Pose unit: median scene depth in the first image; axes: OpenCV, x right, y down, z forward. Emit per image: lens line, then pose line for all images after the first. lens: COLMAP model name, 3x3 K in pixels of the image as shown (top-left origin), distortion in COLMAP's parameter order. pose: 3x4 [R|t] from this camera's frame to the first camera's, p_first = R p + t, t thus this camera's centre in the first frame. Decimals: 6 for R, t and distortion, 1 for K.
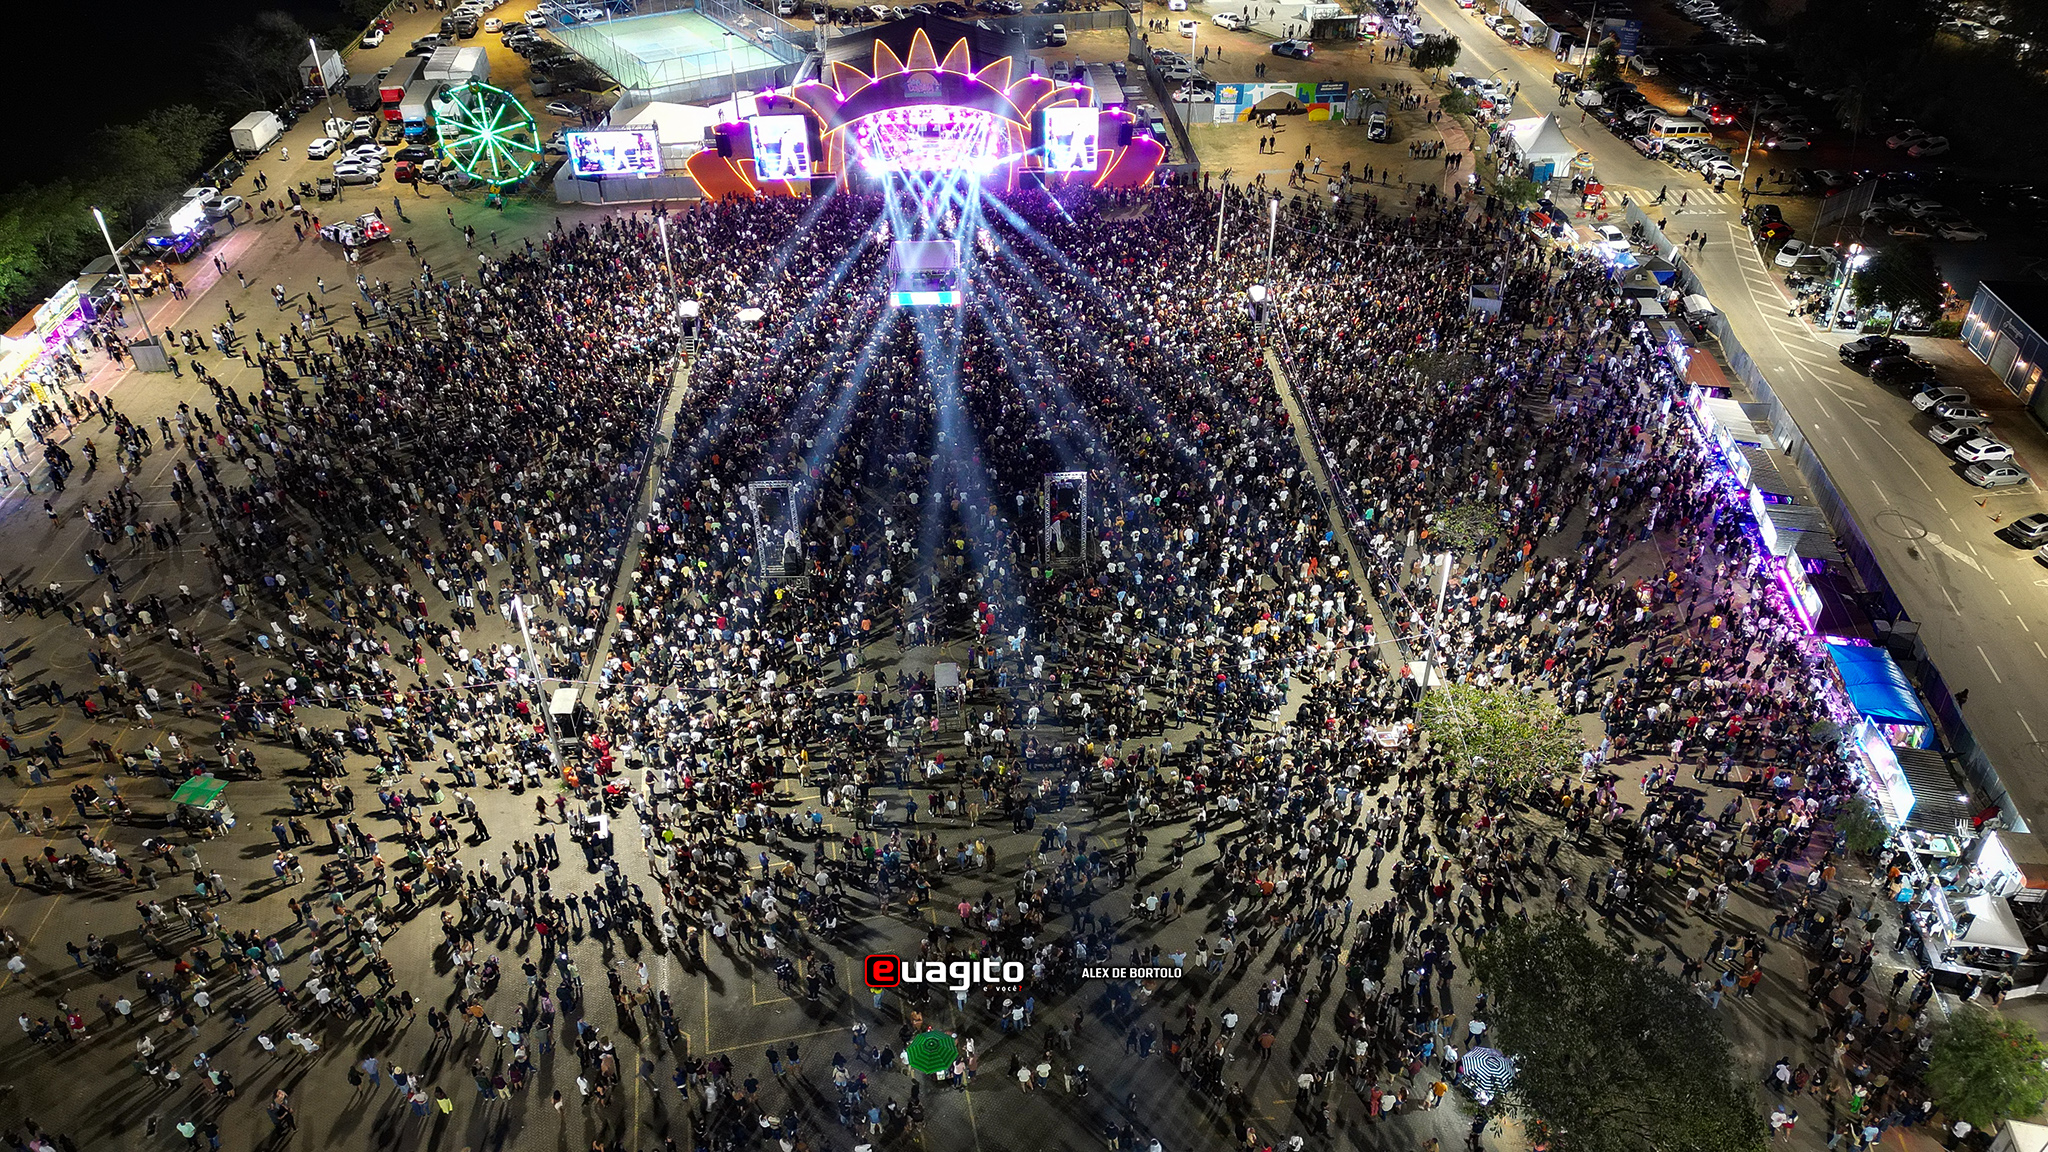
lens RADIAL K [[1433.3, 0, 1026.5], [0, 1433.3, 575.4], [0, 0, 1]] dist [0.073055, -0.073686]
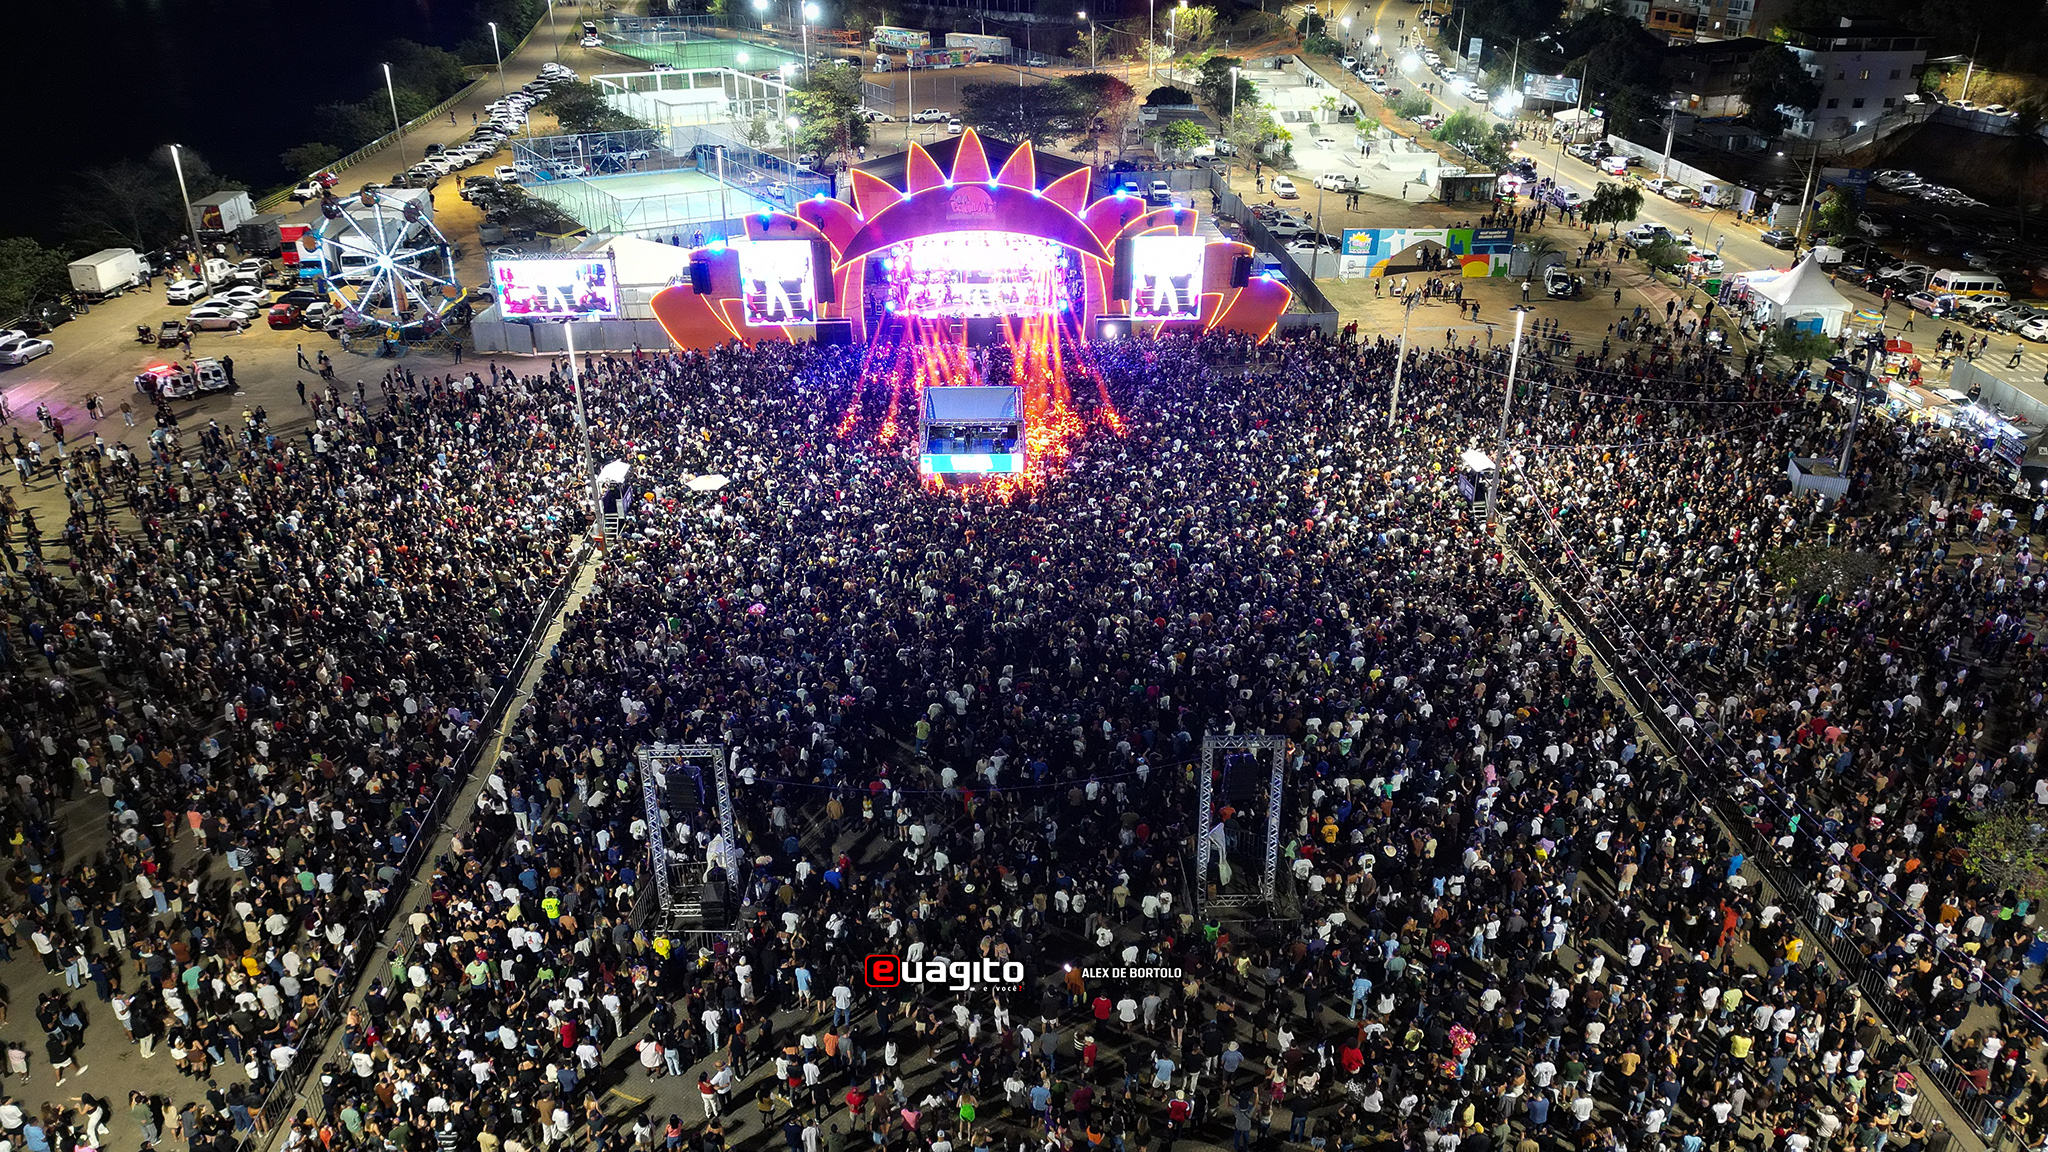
lens RADIAL K [[1433.3, 0, 1026.5], [0, 1433.3, 575.4], [0, 0, 1]] dist [0.073055, -0.073686]
pose [[0.999776, 0.013697, -0.016112, -0.027987], [-0.016204, 0.985740, -0.167495, -0.025365], [0.013588, 0.167719, 0.985741, 0.295056]]
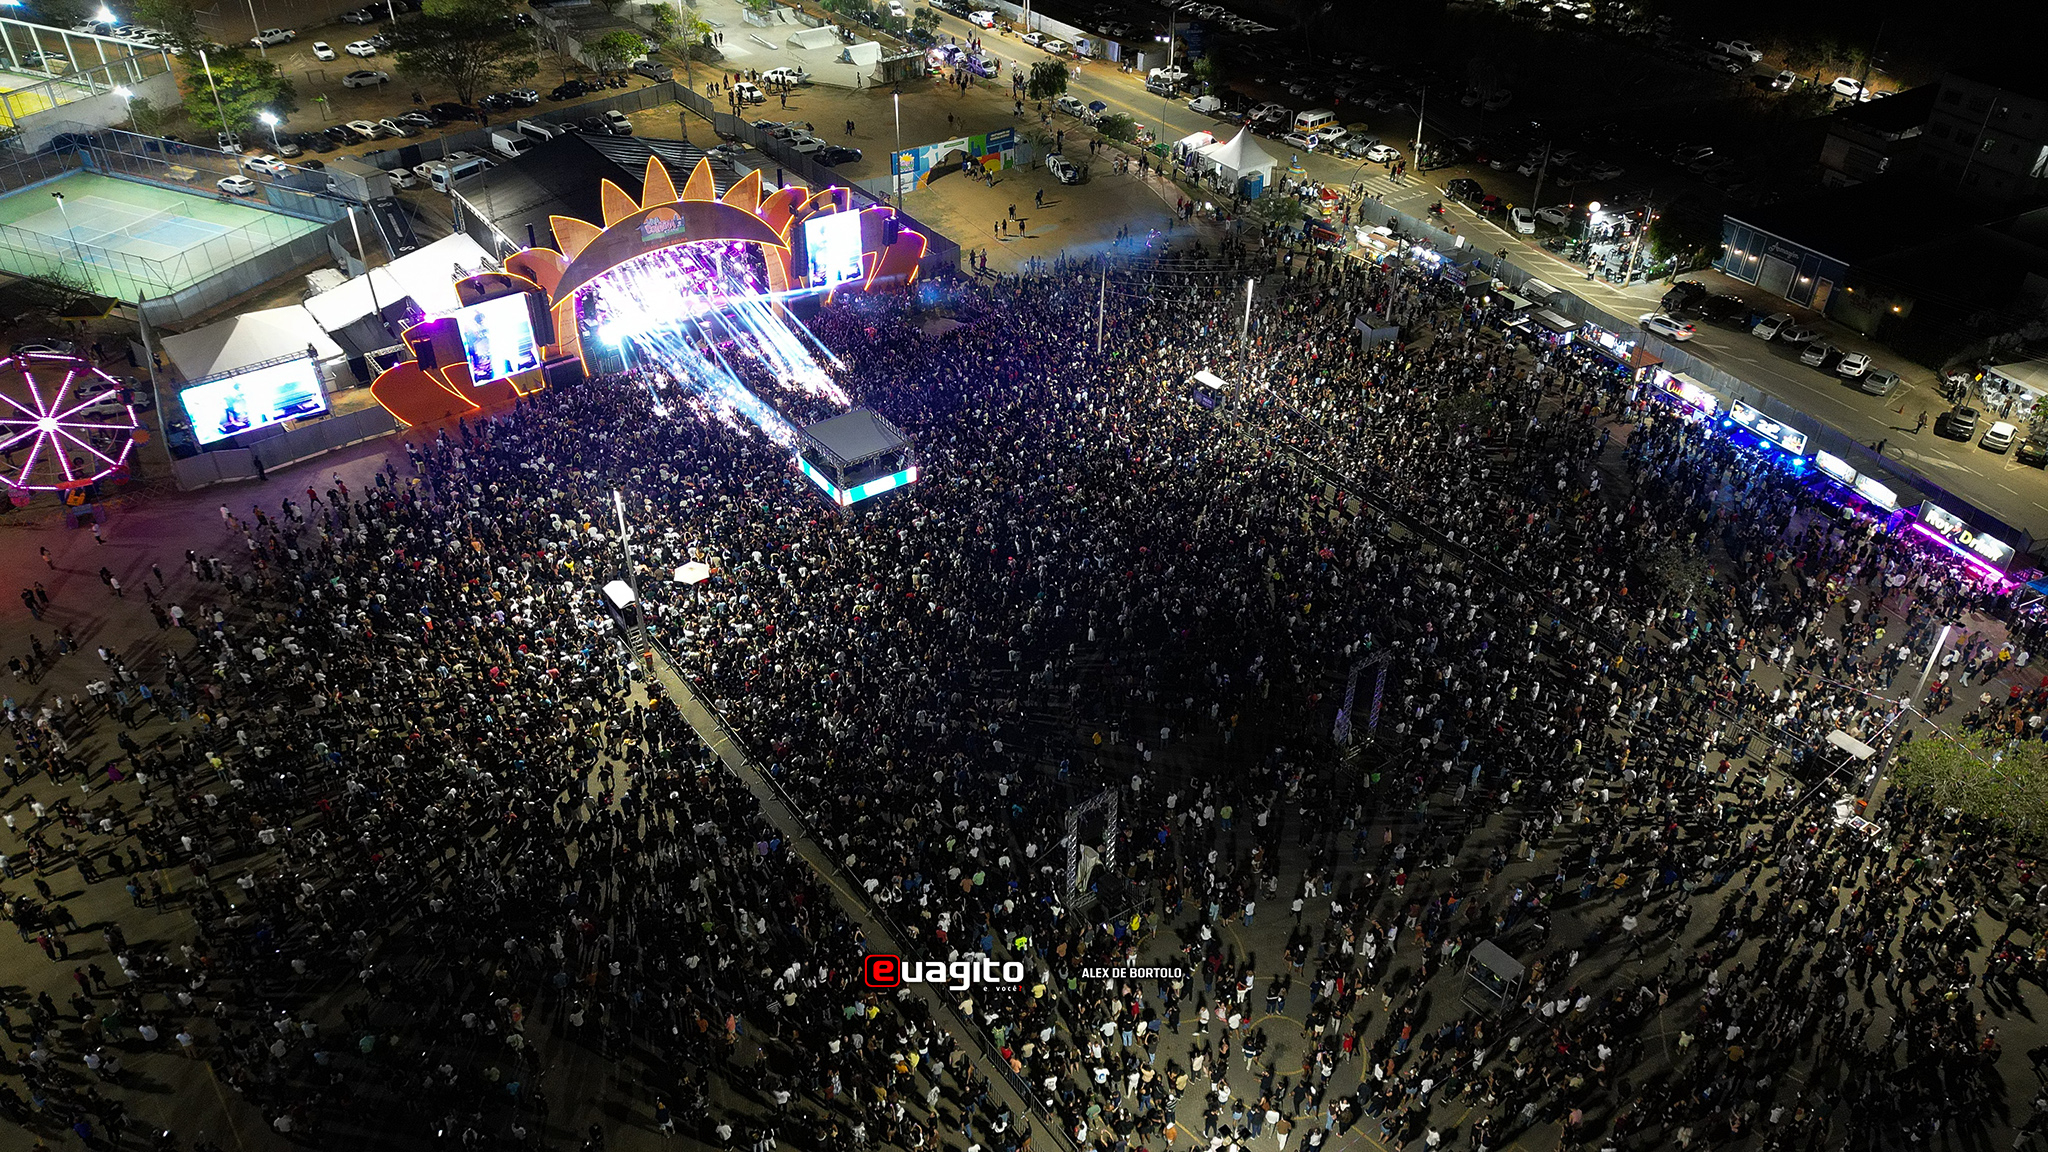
lens RADIAL K [[1433.3, 0, 1026.5], [0, 1433.3, 575.4], [0, 0, 1]] dist [0.073055, -0.073686]
pose [[0.838915, -0.306465, 0.449778, -0.316606], [0.305788, 0.949038, 0.076297, -0.152190], [-0.450239, 0.073530, 0.889876, 0.212246]]
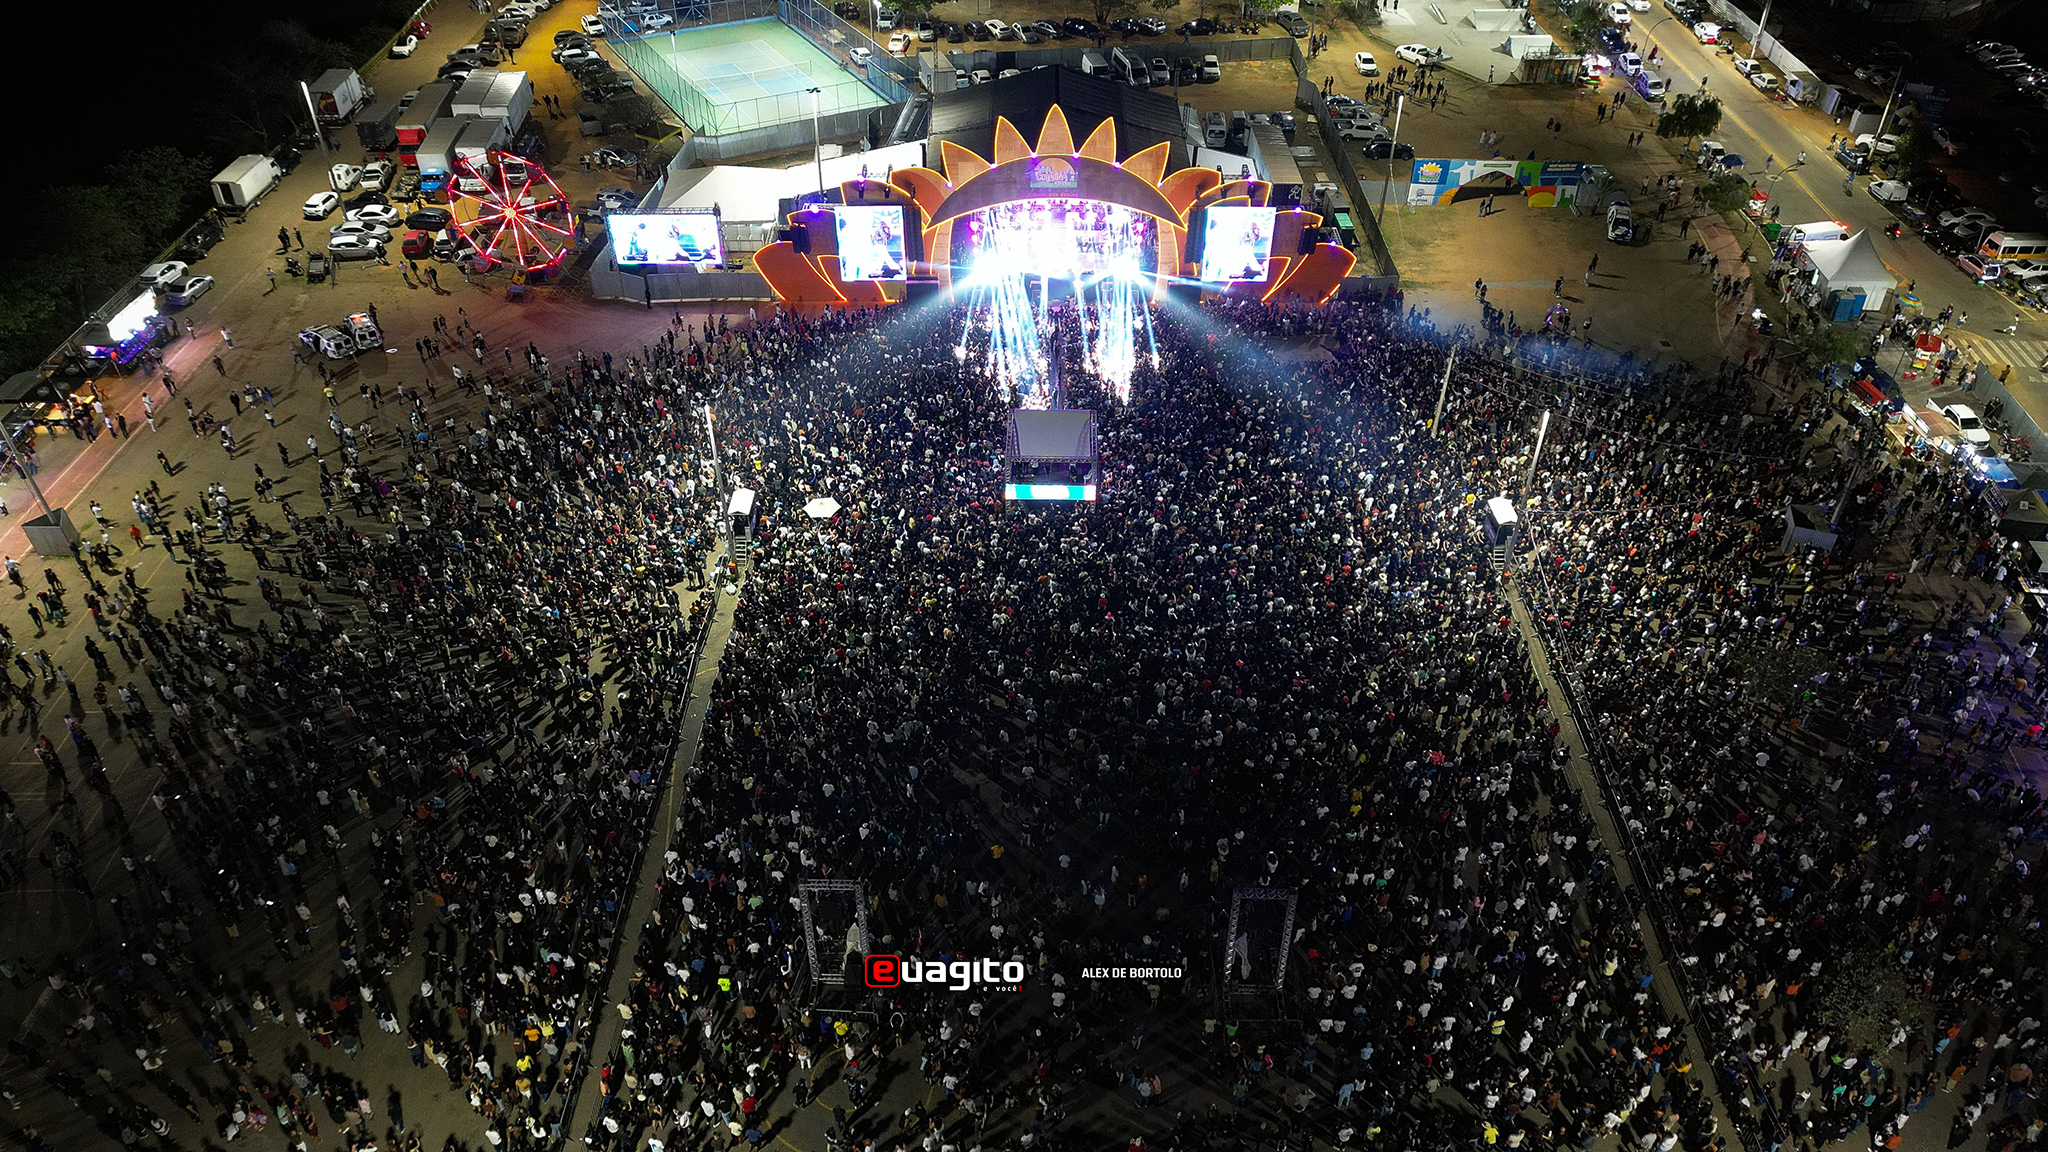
lens RADIAL K [[1433.3, 0, 1026.5], [0, 1433.3, 575.4], [0, 0, 1]] dist [0.073055, -0.073686]
pose [[0.997542, 0.051129, -0.047912, -0.037521], [-0.048978, 0.997784, 0.045044, -0.153203], [0.050109, -0.042586, 0.997835, 0.204057]]
